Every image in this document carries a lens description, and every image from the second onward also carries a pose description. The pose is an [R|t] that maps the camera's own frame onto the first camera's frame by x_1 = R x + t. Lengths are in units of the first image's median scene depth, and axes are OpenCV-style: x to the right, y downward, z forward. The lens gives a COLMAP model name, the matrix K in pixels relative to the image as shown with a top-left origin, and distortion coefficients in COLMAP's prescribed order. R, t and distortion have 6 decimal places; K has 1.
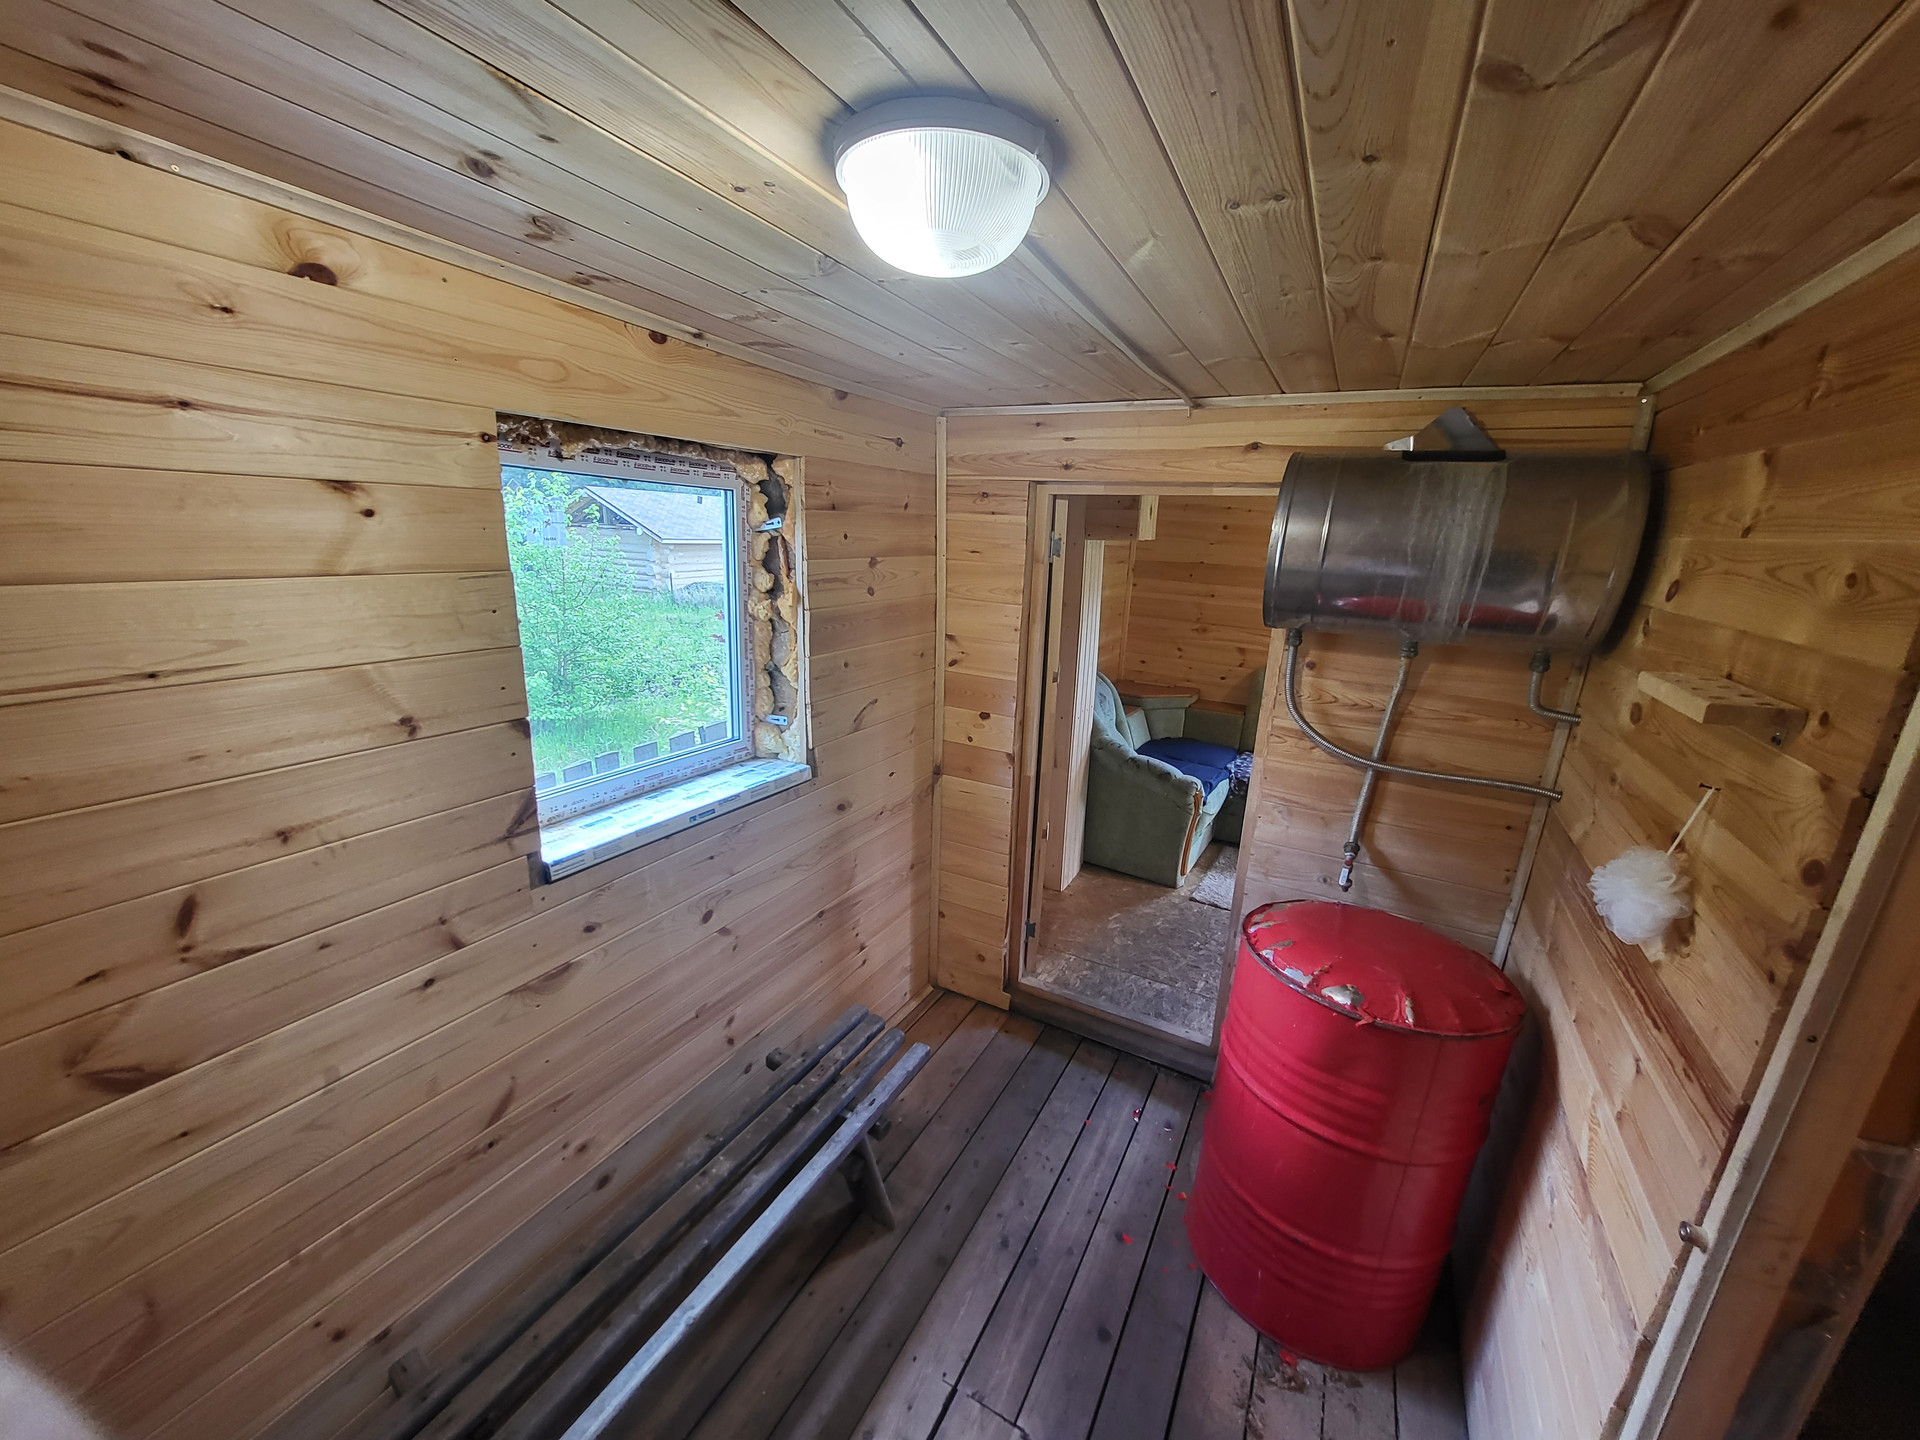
lens RADIAL K [[751.2, 0, 938.3], [0, 751.2, 744.7], [0, 0, 1]] dist [0.004209, -0.001424]
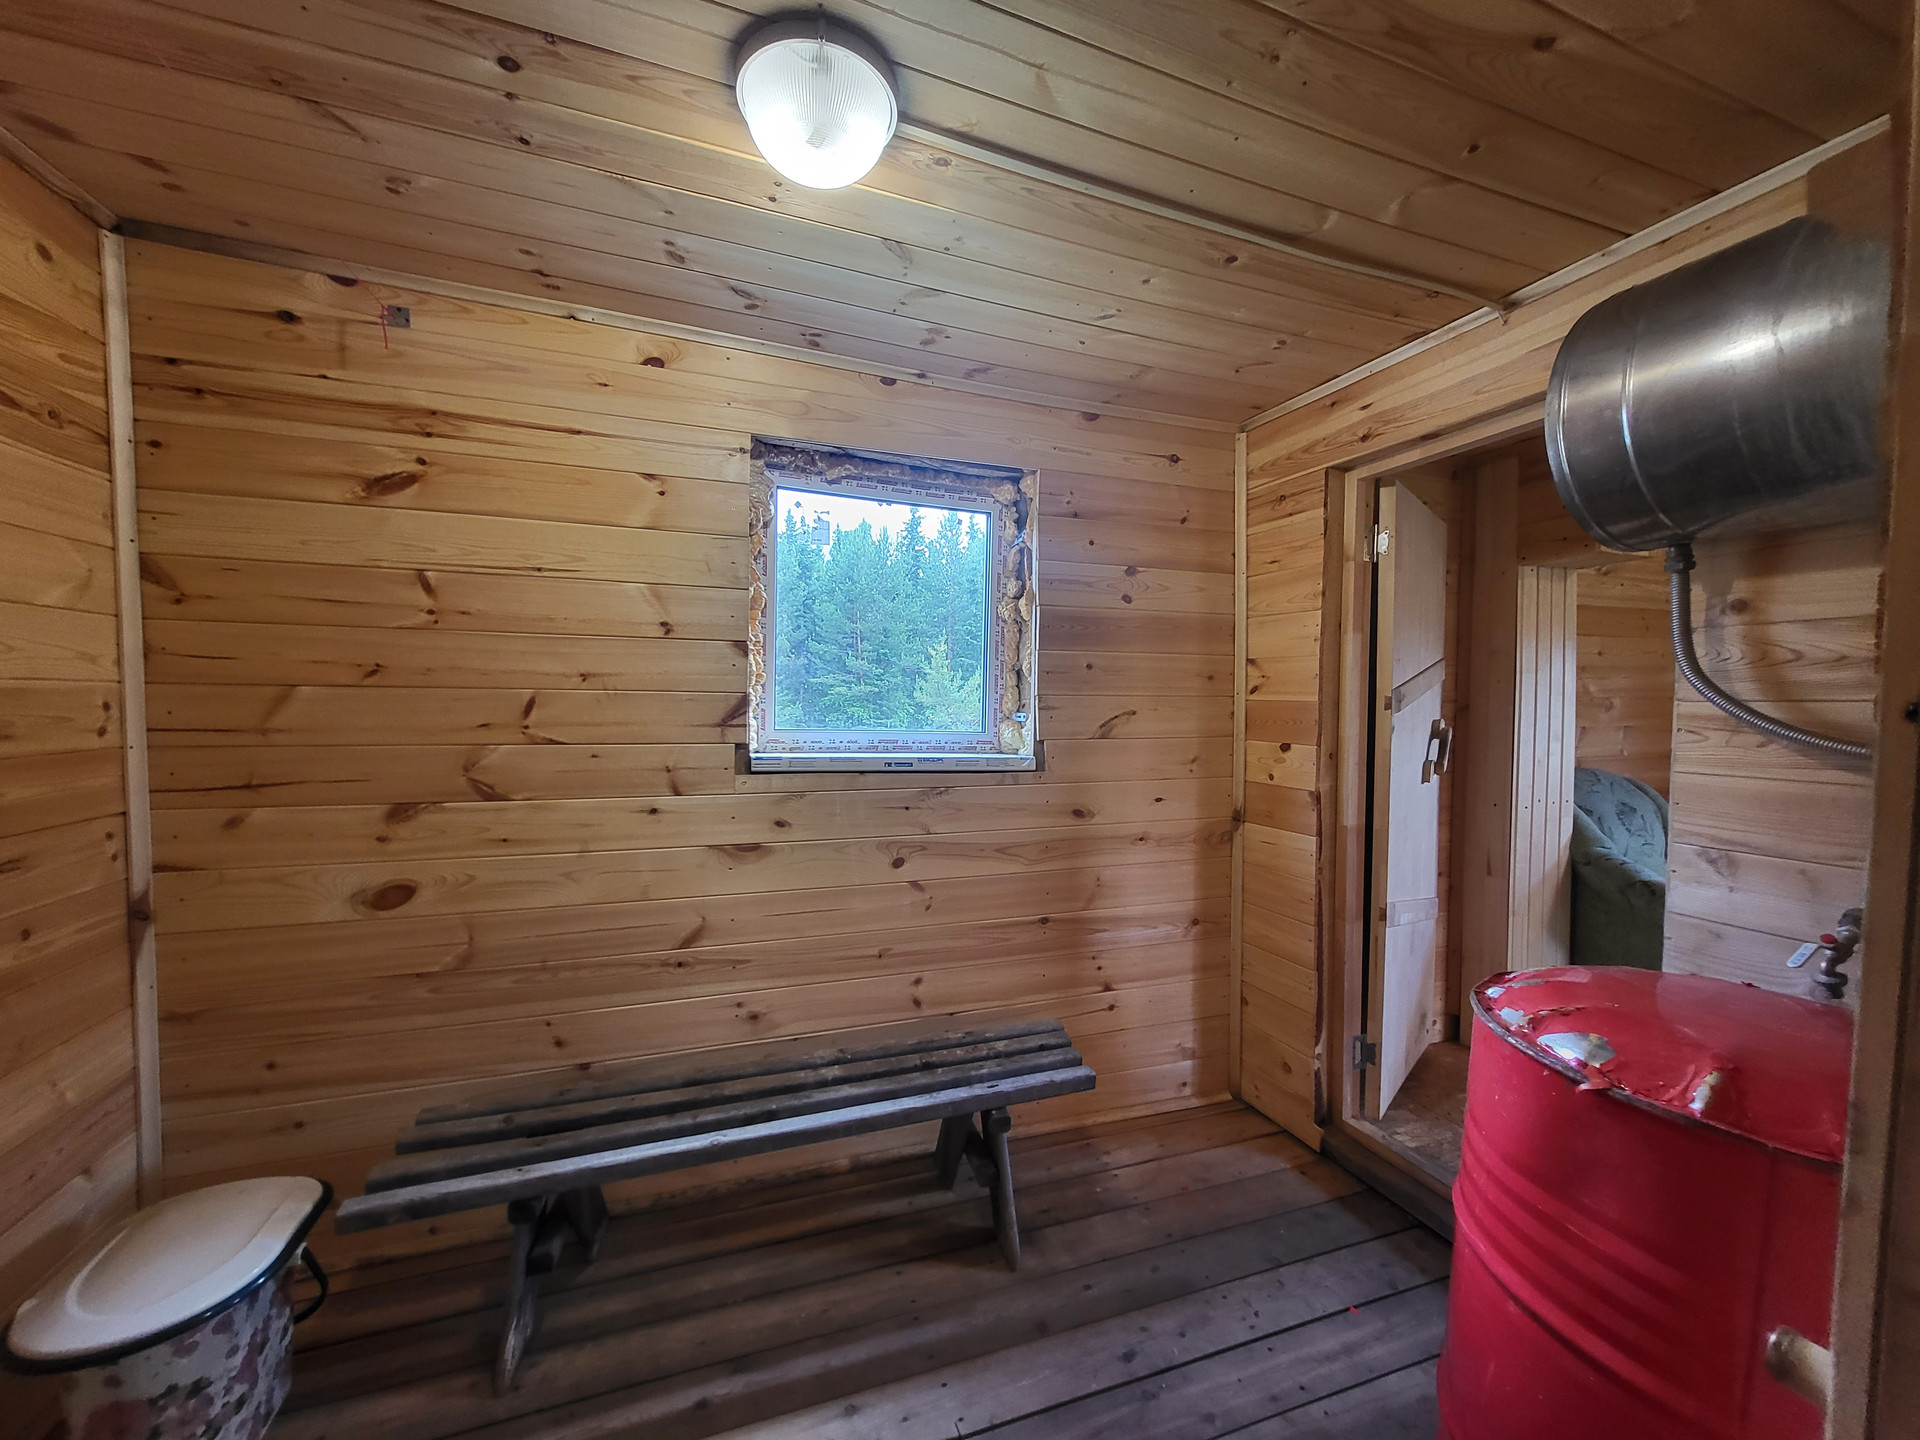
lens RADIAL K [[751.2, 0, 938.3], [0, 751.2, 744.7], [0, 0, 1]] dist [0.004209, -0.001424]
pose [[0.749068, 0.007151, -0.662455, 0.428292], [-0.166700, 0.969803, -0.178027, 0.226635], [0.641178, 0.243786, 0.727640, 0.174274]]
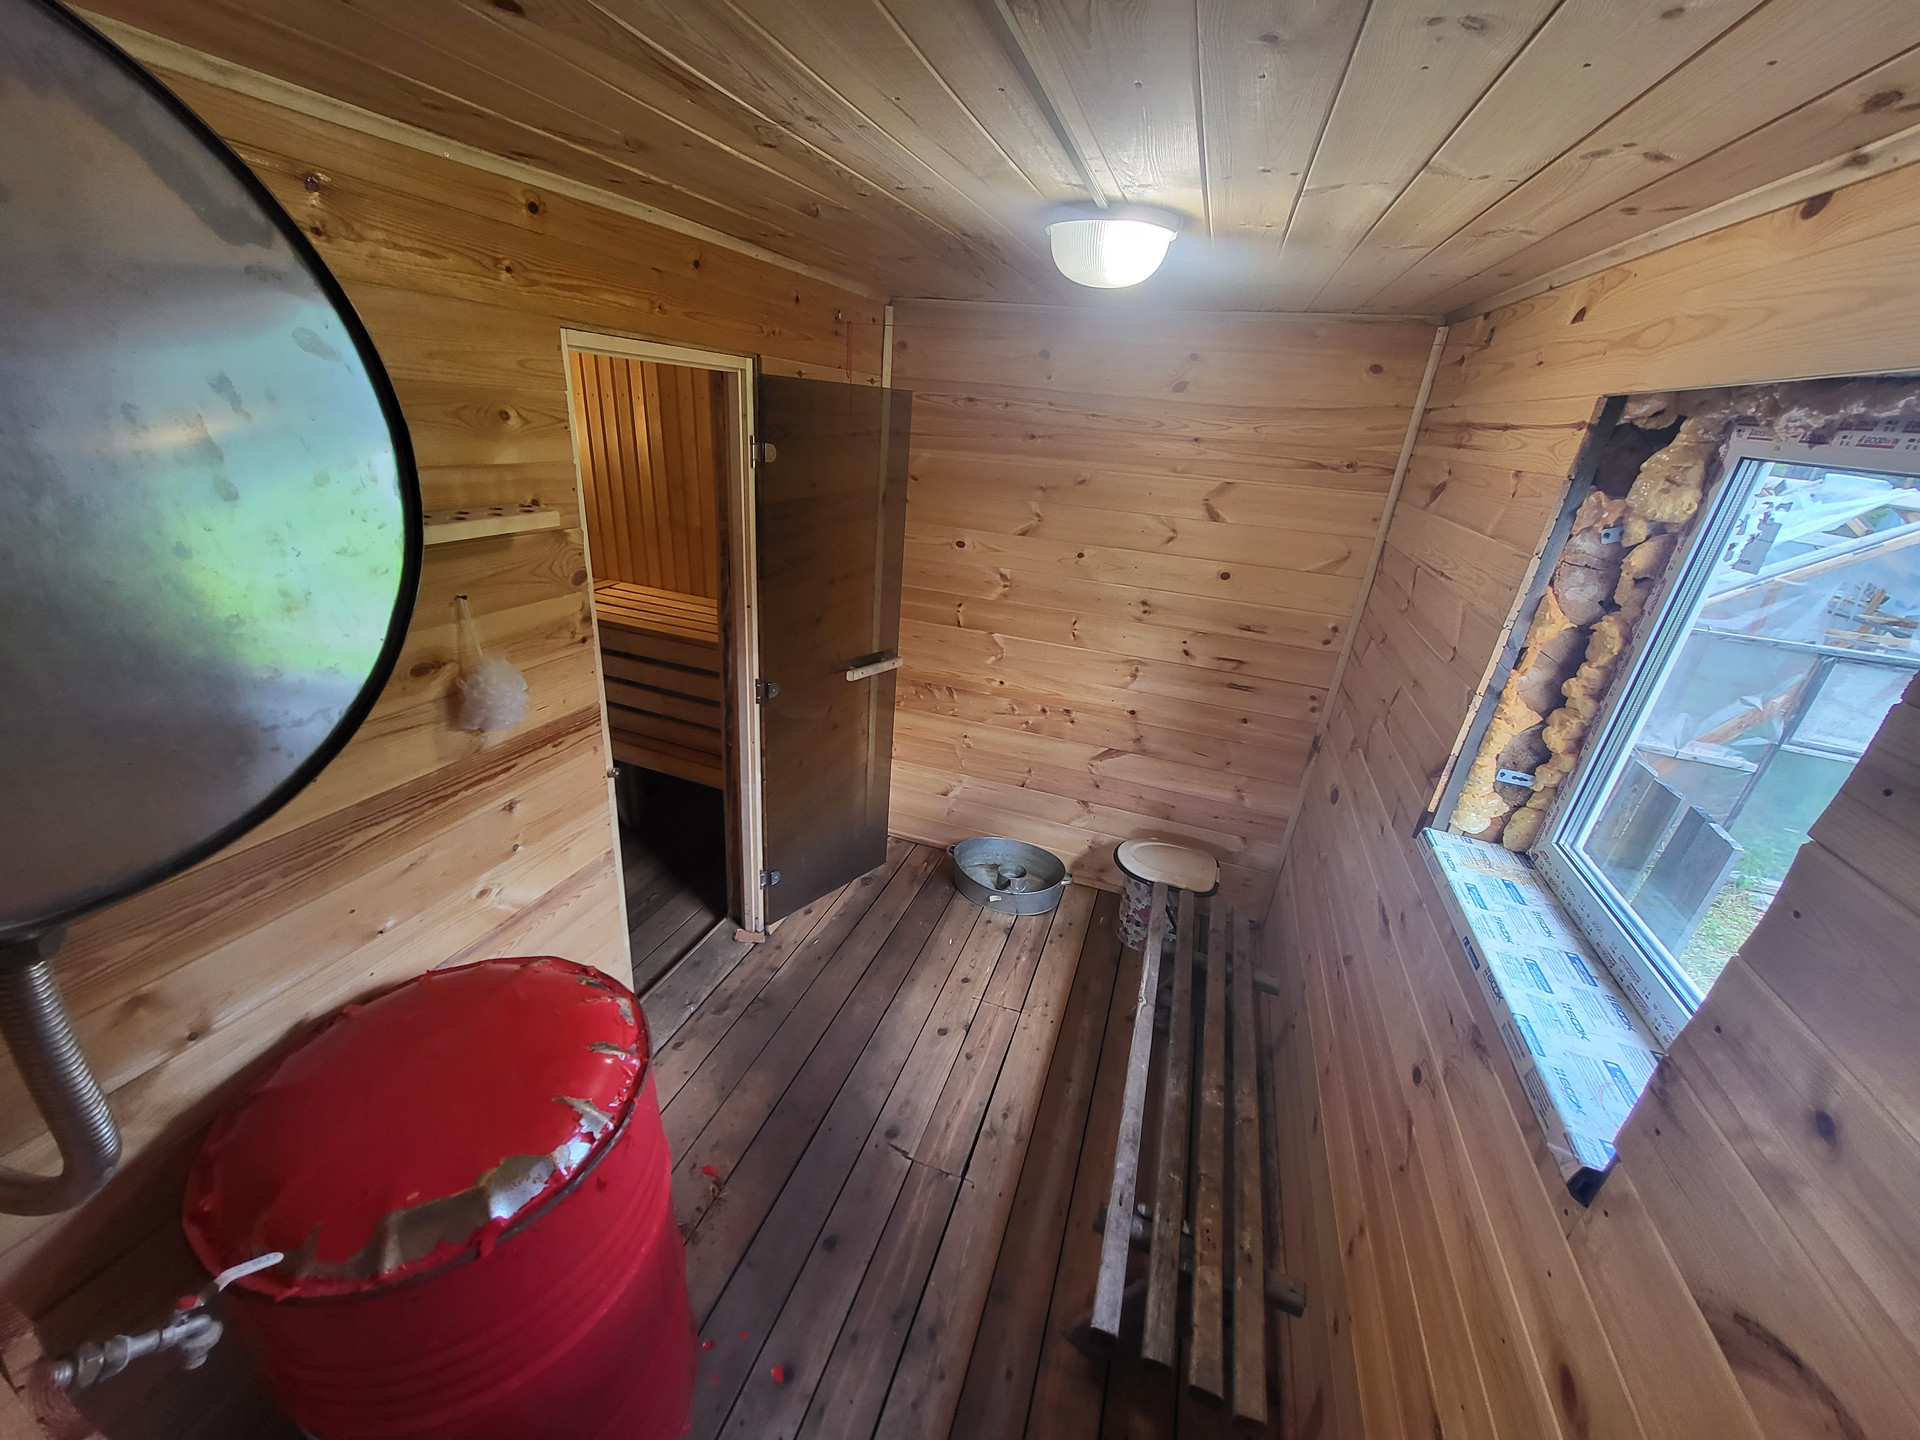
lens RADIAL K [[751.2, 0, 938.3], [0, 751.2, 744.7], [0, 0, 1]] dist [0.004209, -0.001424]
pose [[-0.978647, -0.034218, -0.202678, 0.266437], [-0.158288, 0.754497, 0.636929, -0.356563], [0.131125, 0.655411, -0.743803, 1.158114]]
